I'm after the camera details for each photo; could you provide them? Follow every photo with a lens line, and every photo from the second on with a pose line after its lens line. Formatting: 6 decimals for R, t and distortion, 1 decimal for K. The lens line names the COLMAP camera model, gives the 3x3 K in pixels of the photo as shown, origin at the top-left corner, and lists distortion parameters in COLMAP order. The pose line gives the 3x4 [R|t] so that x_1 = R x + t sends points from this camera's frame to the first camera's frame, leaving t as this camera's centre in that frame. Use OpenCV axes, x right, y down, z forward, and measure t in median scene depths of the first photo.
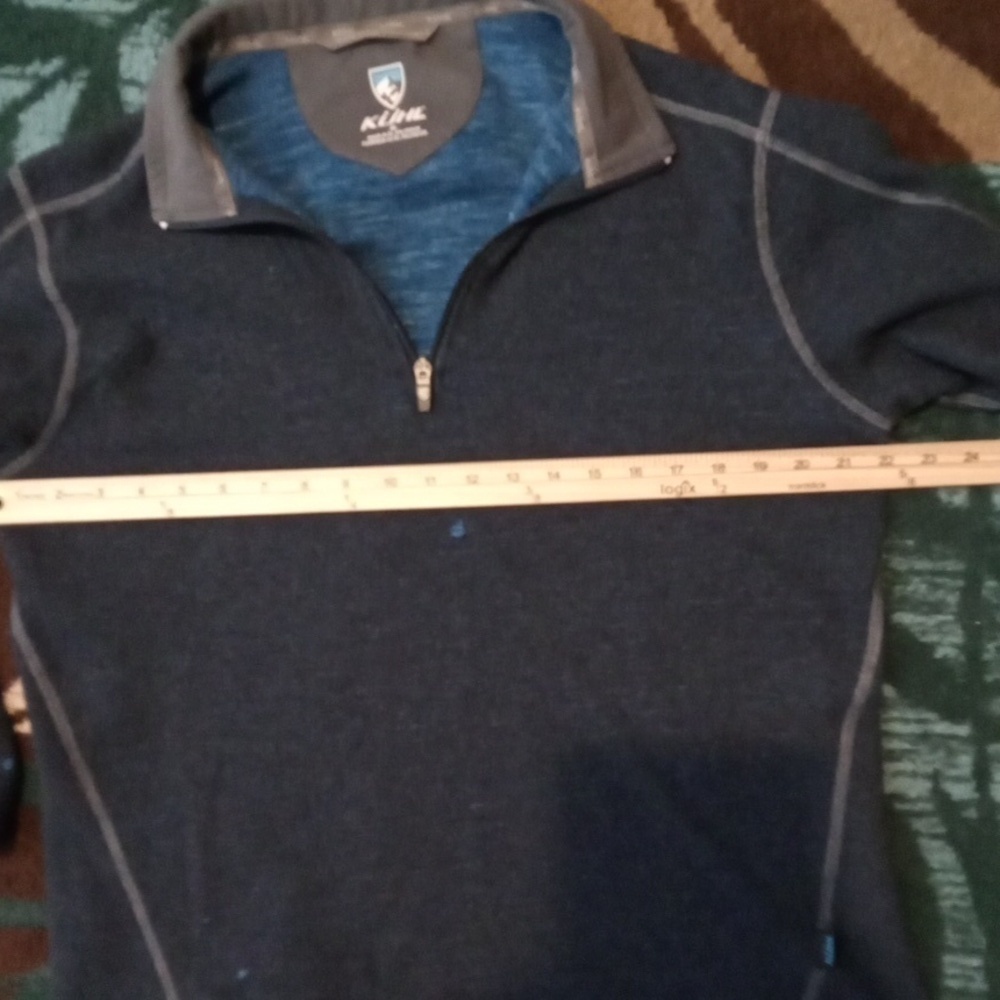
lens RADIAL K [[1295.3, 0, 500.0], [0, 1295.3, 500.0], [0, 0, 1]] dist [0.113719, -0.101884]
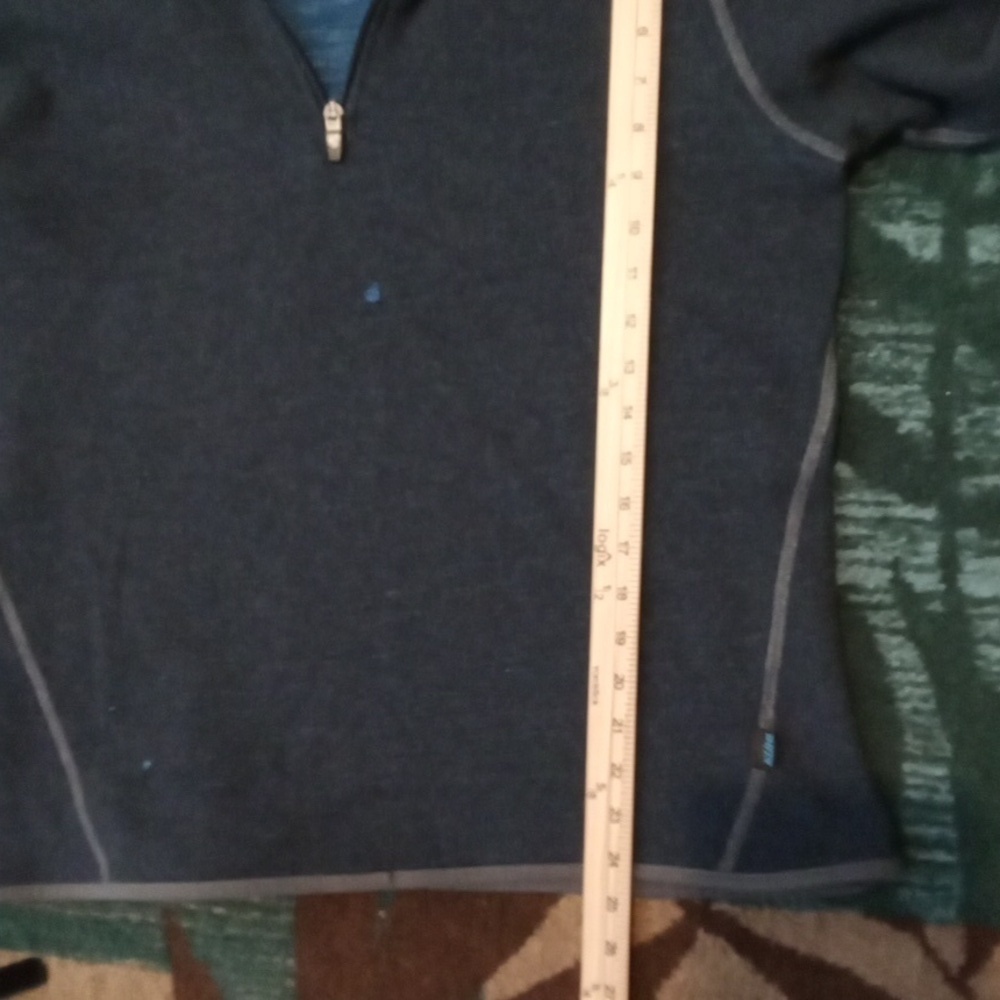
lens RADIAL K [[1295.3, 0, 500.0], [0, 1295.3, 500.0], [0, 0, 1]] dist [0.113719, -0.101884]
pose [[0.996079, 0.009444, -0.087959, 0.139880], [-0.007569, 0.999738, 0.021624, 0.148571], [0.088140, -0.020874, 0.995889, 0.086488]]
